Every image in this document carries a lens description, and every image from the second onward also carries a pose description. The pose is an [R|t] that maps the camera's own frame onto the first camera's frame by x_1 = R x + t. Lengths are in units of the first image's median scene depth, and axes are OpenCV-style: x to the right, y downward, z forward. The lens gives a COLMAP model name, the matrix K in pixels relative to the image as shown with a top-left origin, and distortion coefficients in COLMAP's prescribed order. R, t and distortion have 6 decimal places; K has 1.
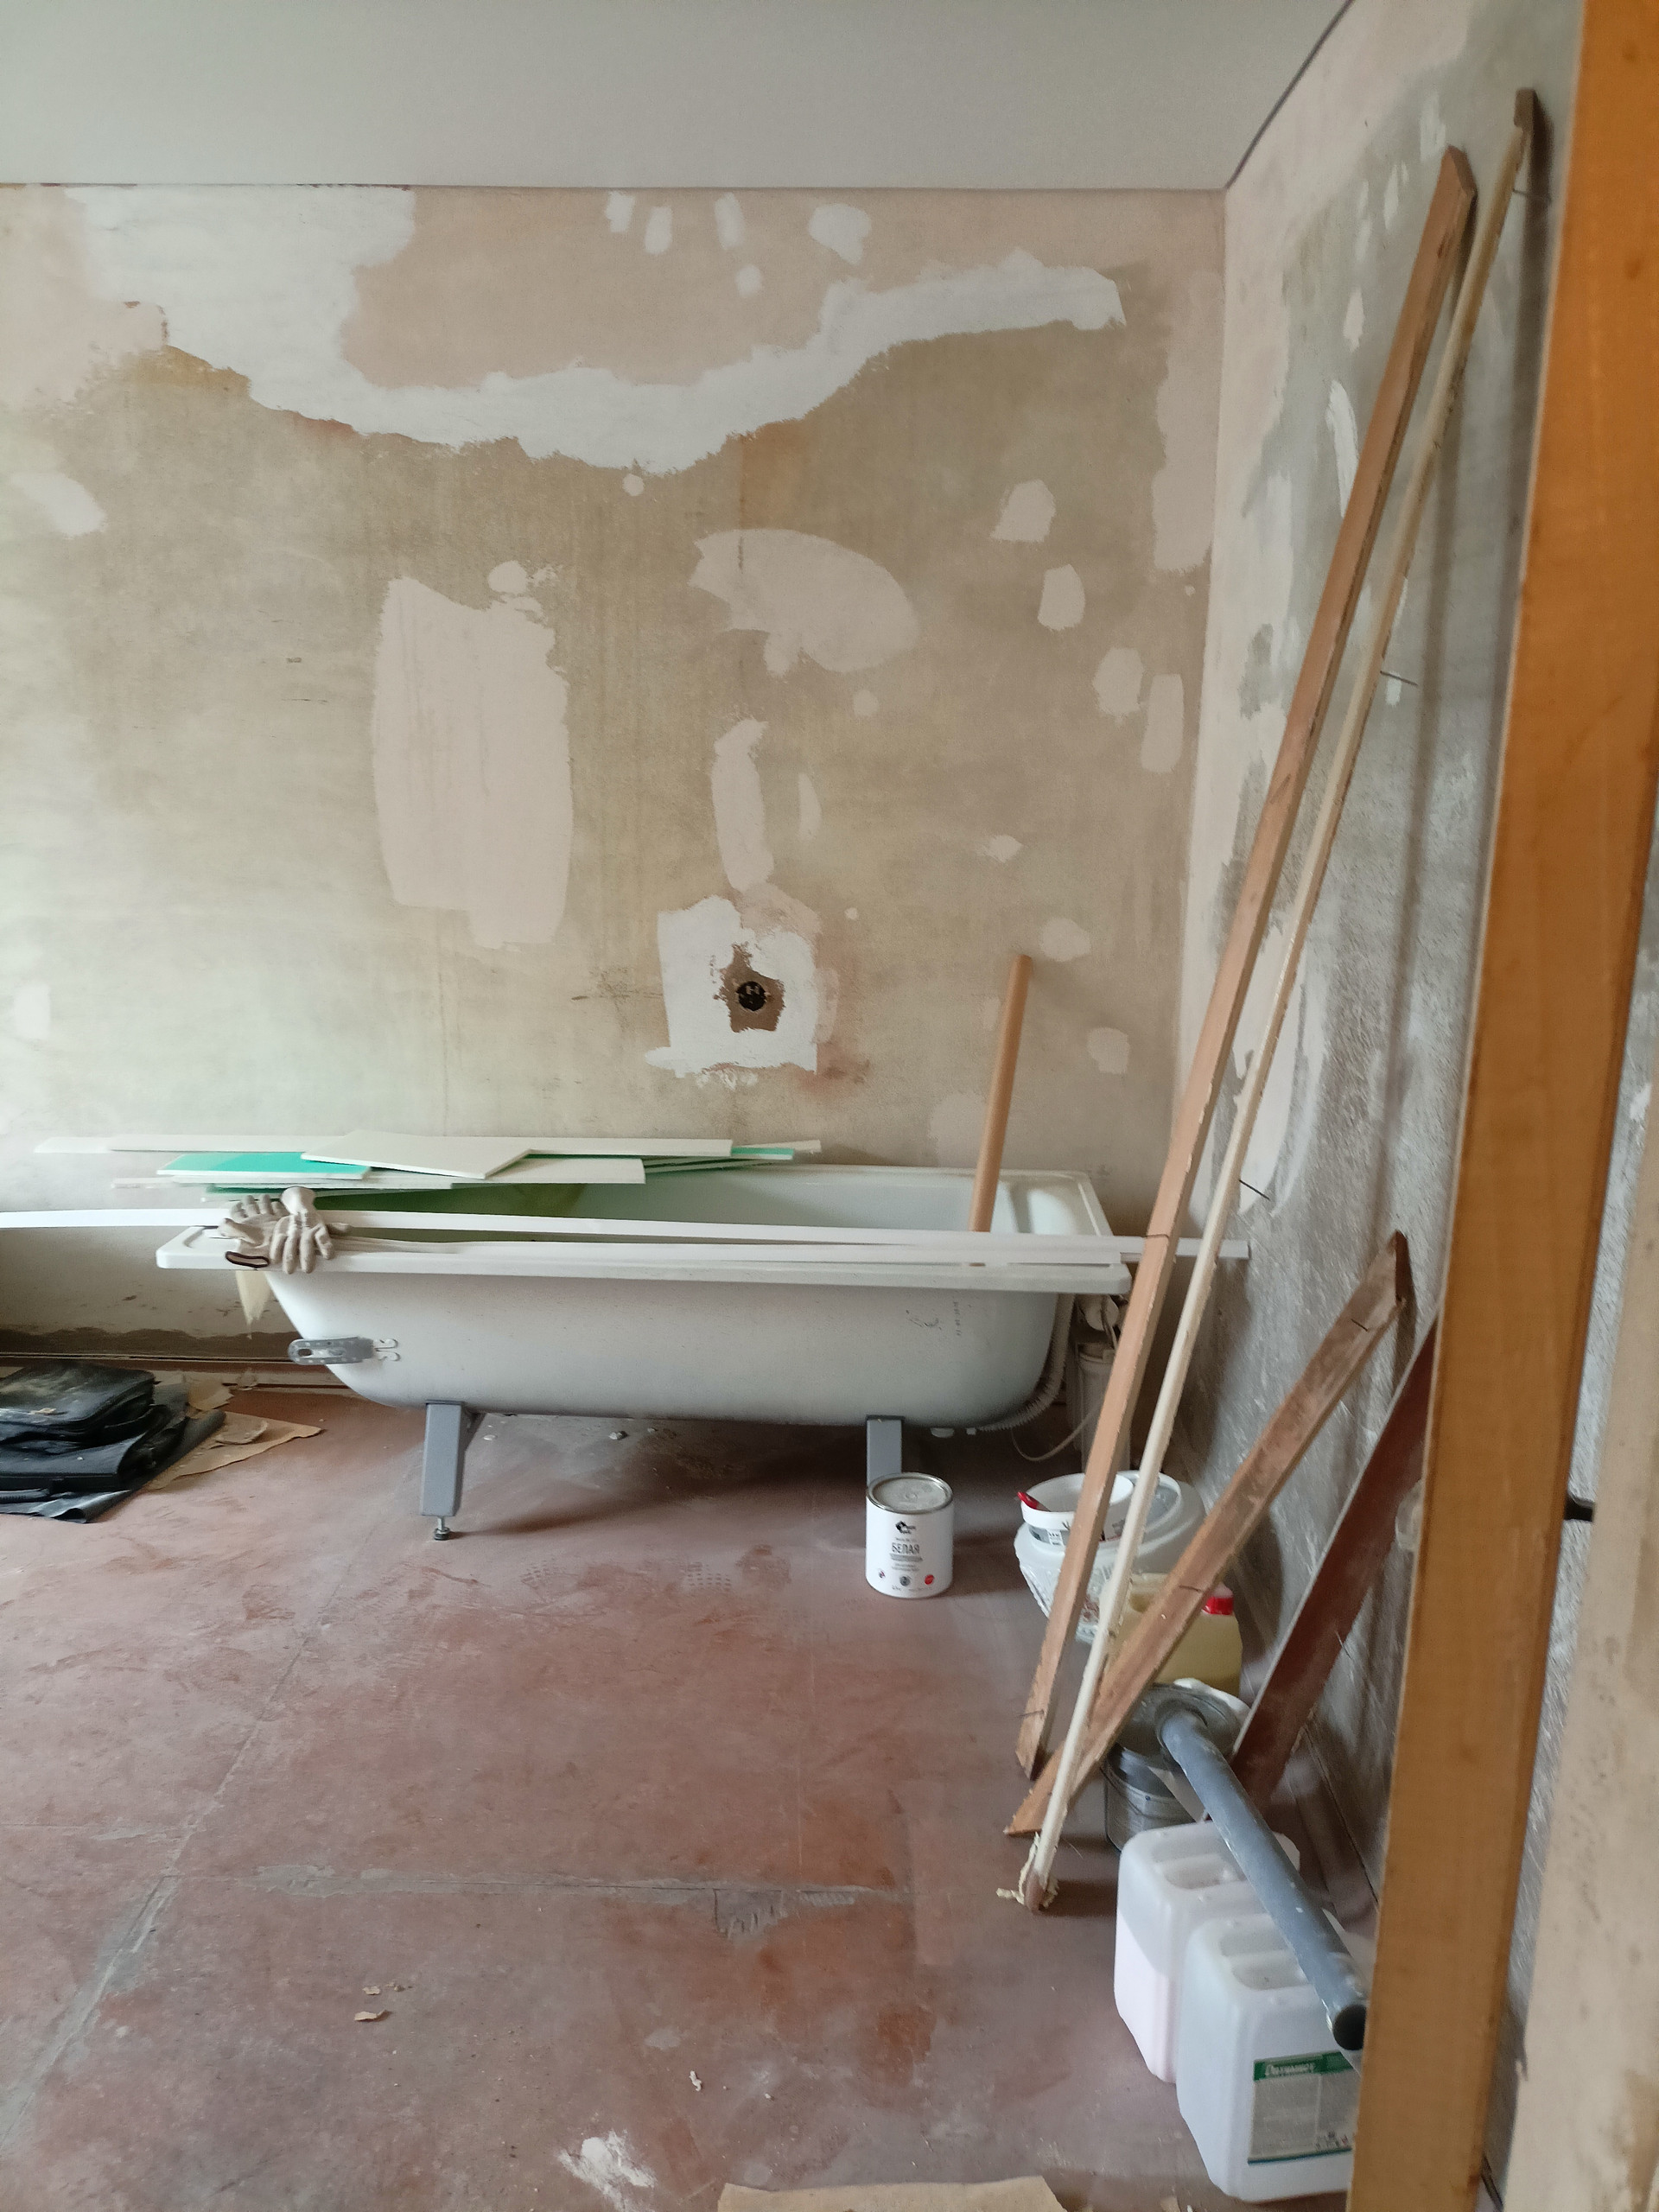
lens RADIAL K [[1611.0, 0, 838.5], [0, 1611.0, 1105.7], [0, 0, 1]] dist [0.070928, -0.091525]
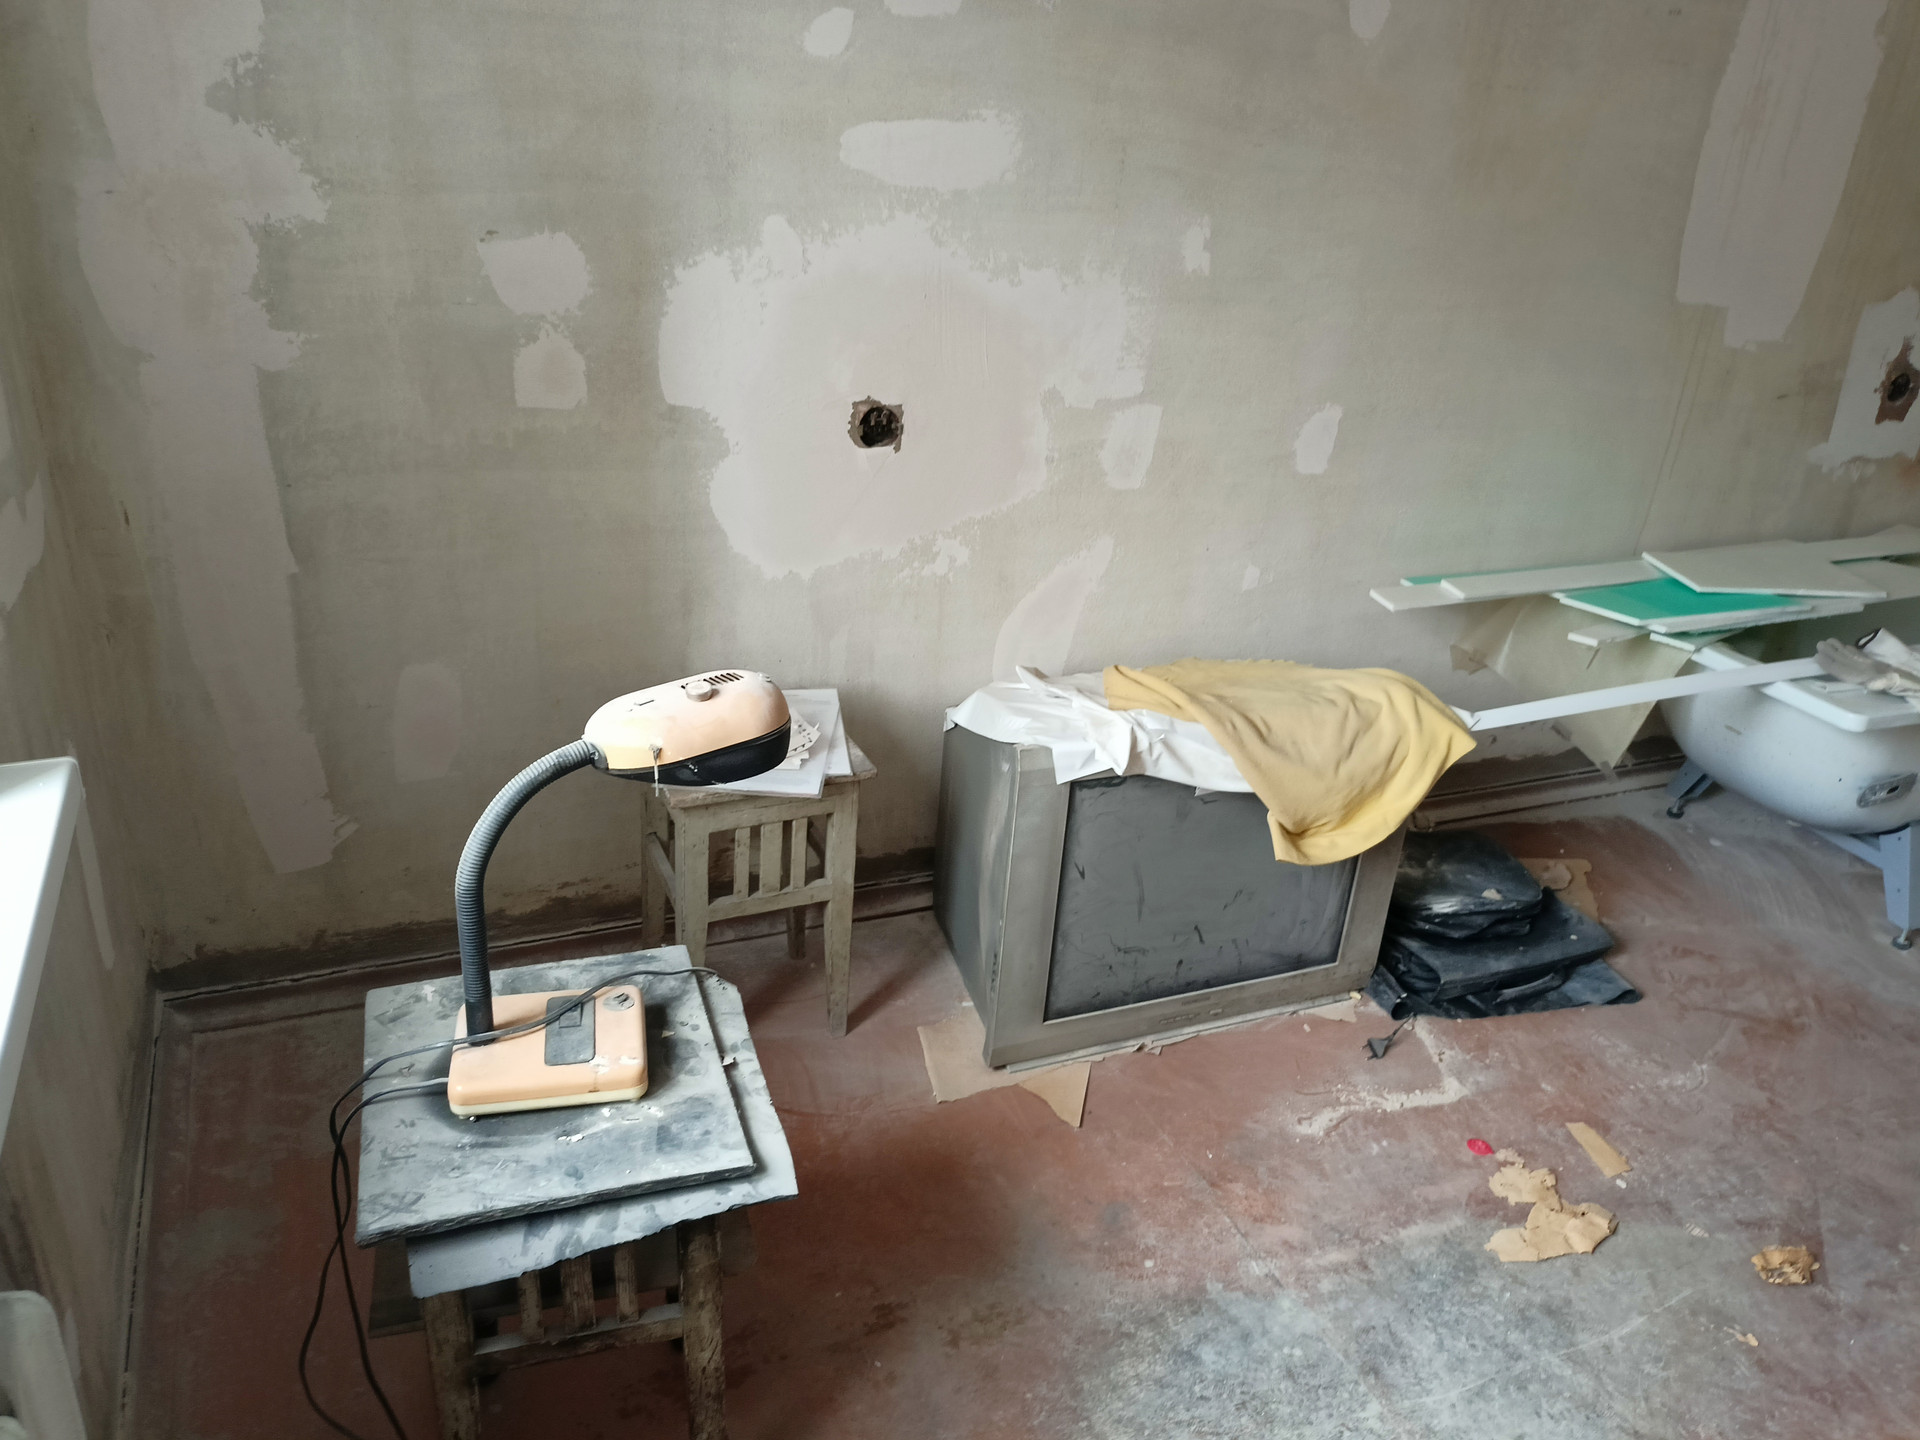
lens RADIAL K [[1444.1, 0, 983.0], [0, 1444.1, 721.3], [0, 0, 1]] dist [0.069431, -0.100833]
pose [[0.904504, -0.130049, 0.406153, -1.063618], [0.040964, 0.974460, 0.220793, -0.097821], [-0.424493, -0.183071, 0.886730, 0.418770]]
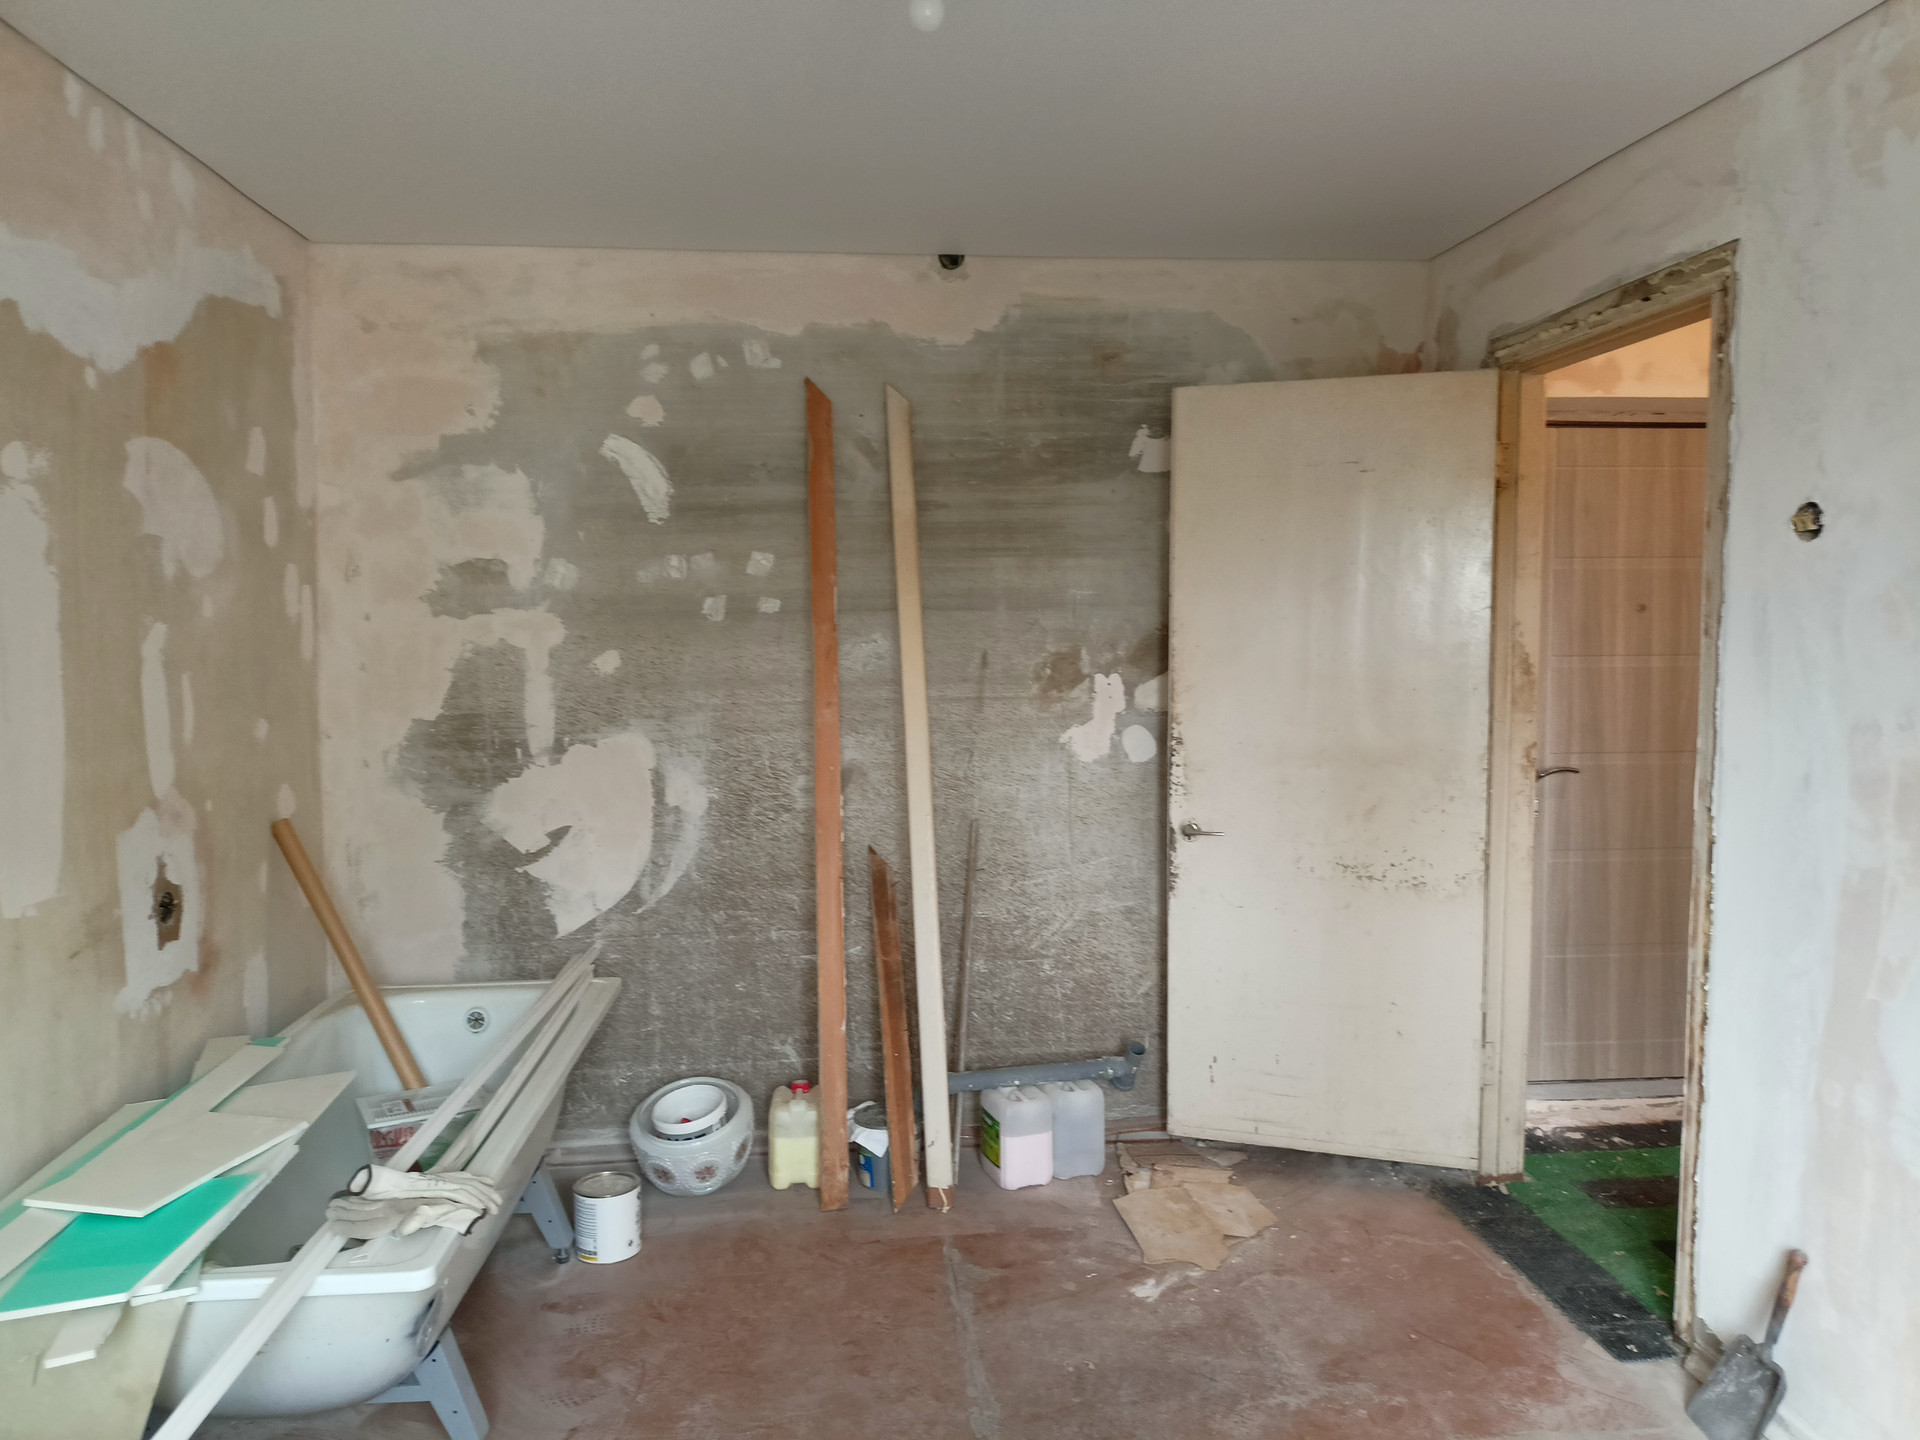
lens RADIAL K [[1422.9, 0, 968.3], [0, 1422.9, 725.1], [0, 0, 1]] dist [0.076599, -0.094169]
pose [[-0.110305, -0.084134, 0.990330, -1.007944], [0.235343, 0.965863, 0.108269, -0.164877], [-0.965633, 0.245010, -0.086739, 0.643948]]
